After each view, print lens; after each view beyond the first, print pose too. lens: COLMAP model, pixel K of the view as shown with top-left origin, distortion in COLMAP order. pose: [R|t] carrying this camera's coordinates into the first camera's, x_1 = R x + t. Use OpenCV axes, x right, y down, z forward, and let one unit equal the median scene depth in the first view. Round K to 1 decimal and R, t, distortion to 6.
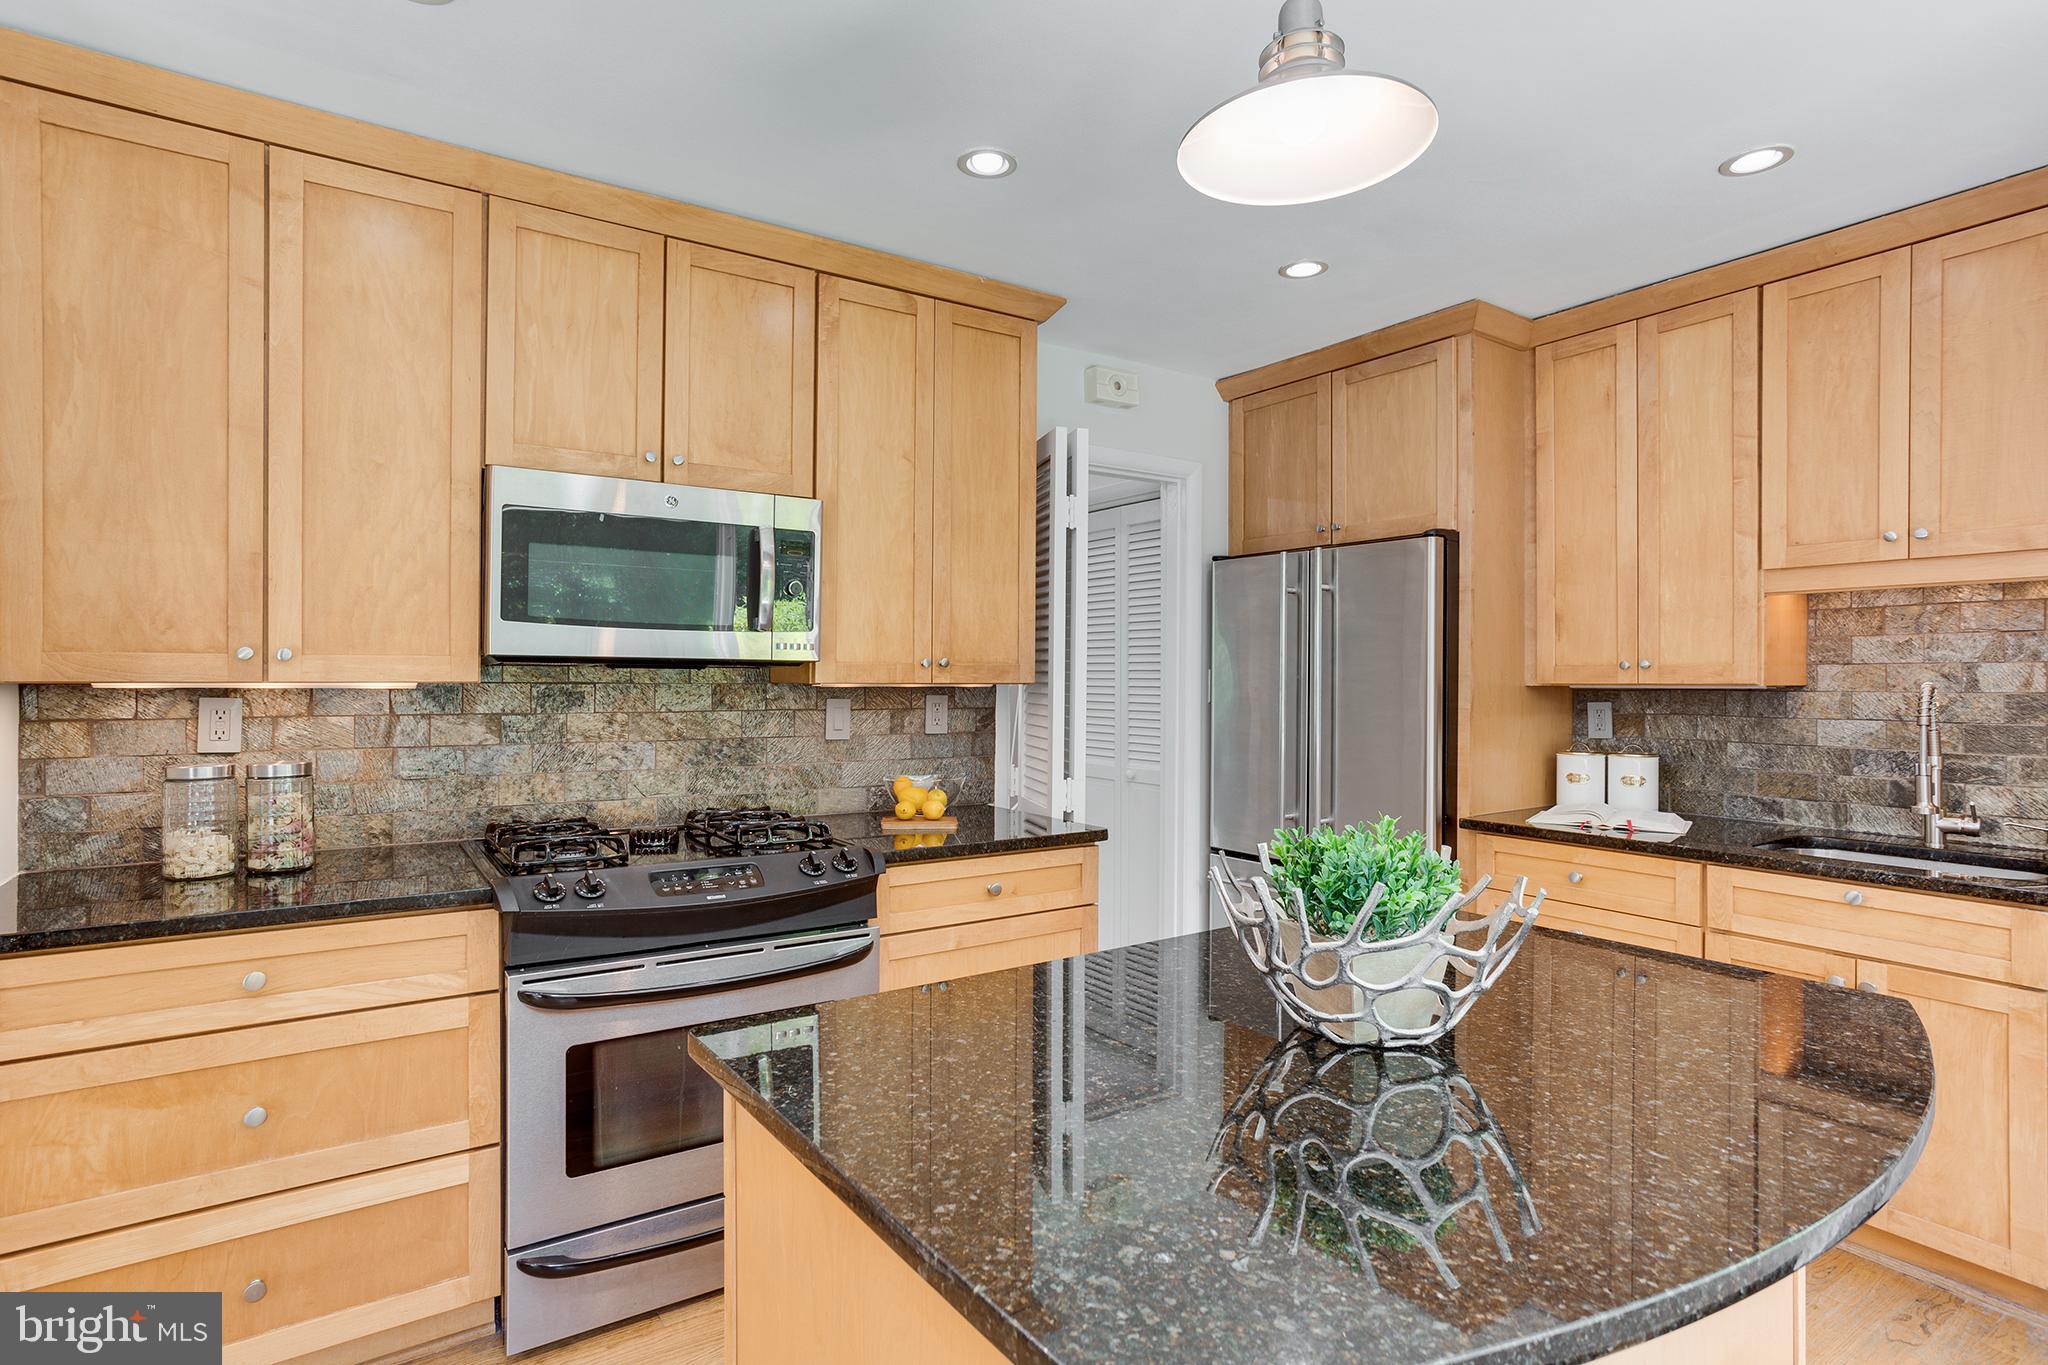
lens RADIAL K [[1021.5, 0, 1015.2], [0, 1021.5, 683.9], [0, 0, 1]] dist [-0.027109, 0.019843]
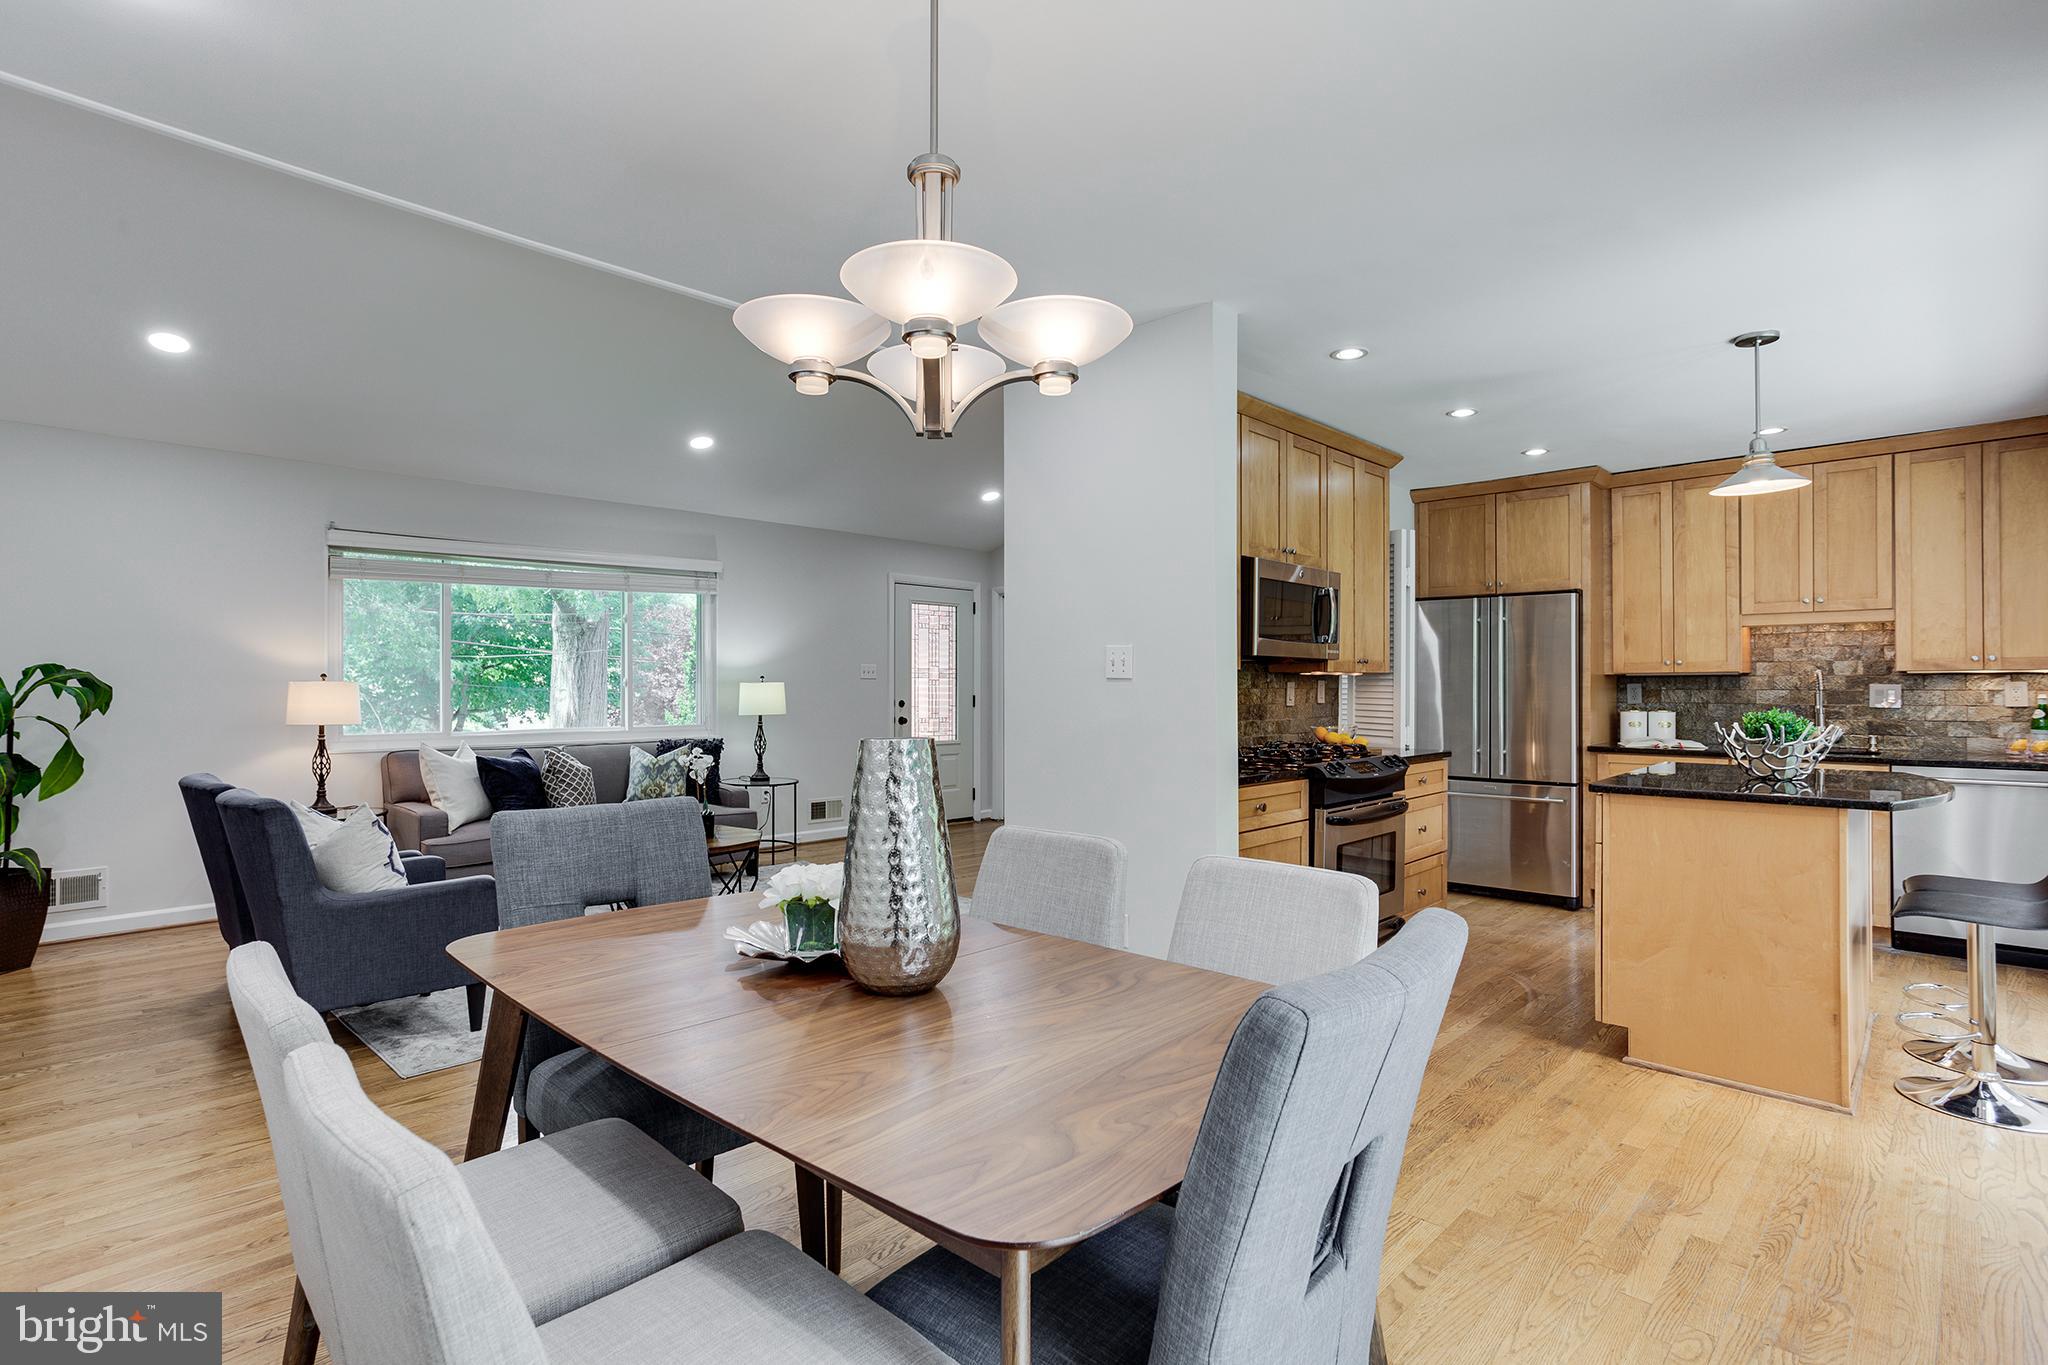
lens RADIAL K [[978.3, 0, 1047.0], [0, 978.3, 680.2], [0, 0, 1]] dist [-0.030741, 0.024459]
pose [[0.975845, -0.003816, 0.218430, -1.036979], [0.005851, 0.999945, -0.008673, 0.025883], [-0.218385, 0.009741, 0.975814, -0.576434]]
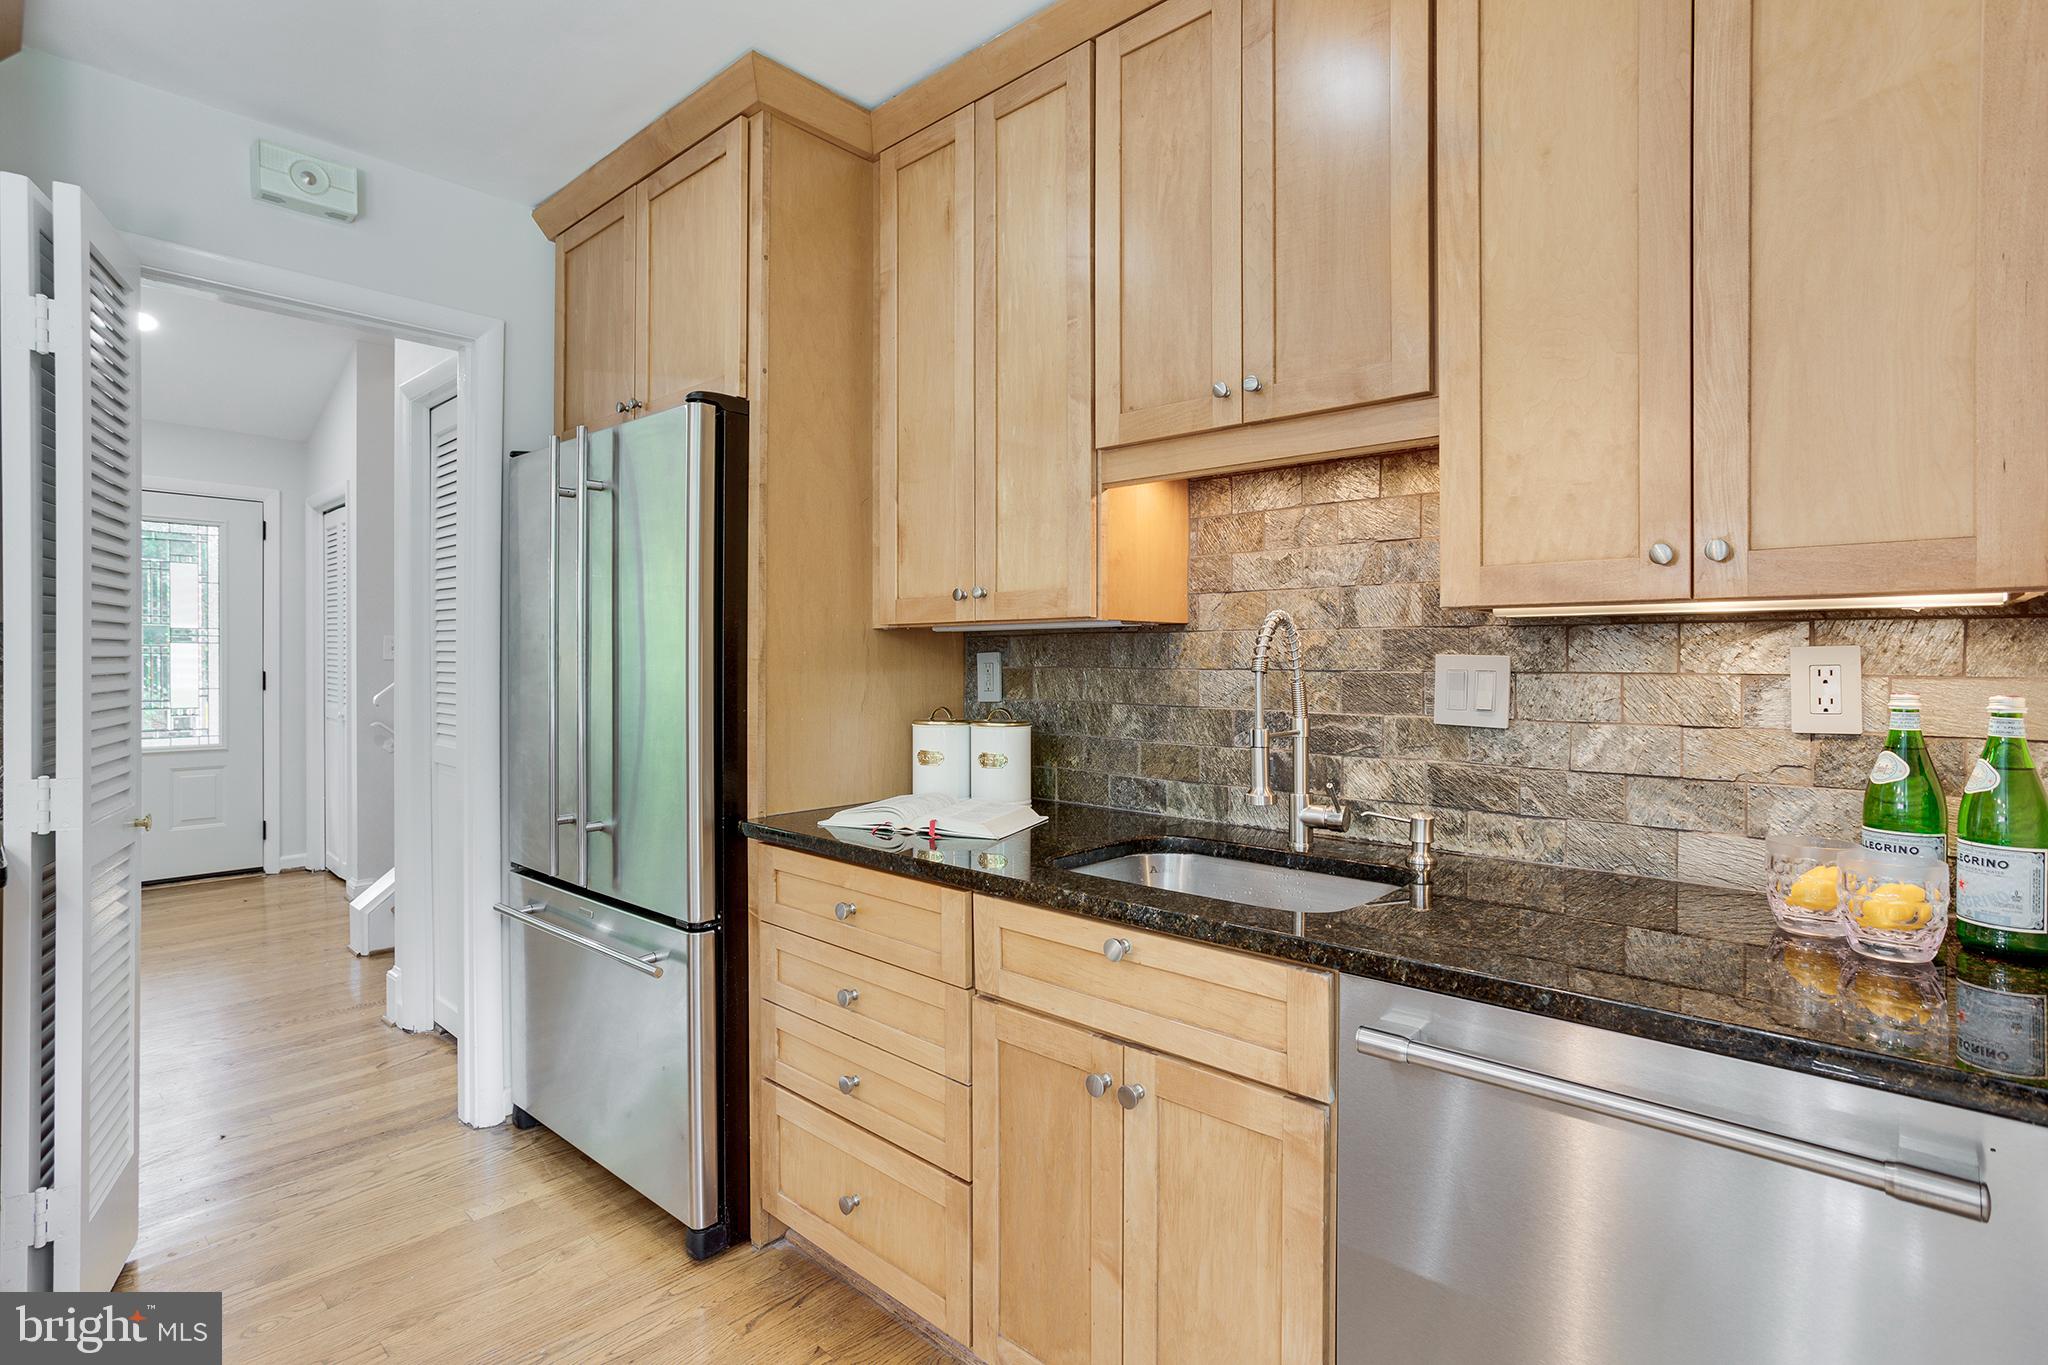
lens RADIAL K [[996.8, 0, 1021.2], [0, 996.8, 670.1], [0, 0, 1]] dist [-0.046856, 0.029237]
pose [[0.971708, -0.004475, 0.236144, 0.542299], [0.002440, 0.999957, 0.008906, 0.030588], [-0.236174, -0.008078, 0.971677, 0.367505]]
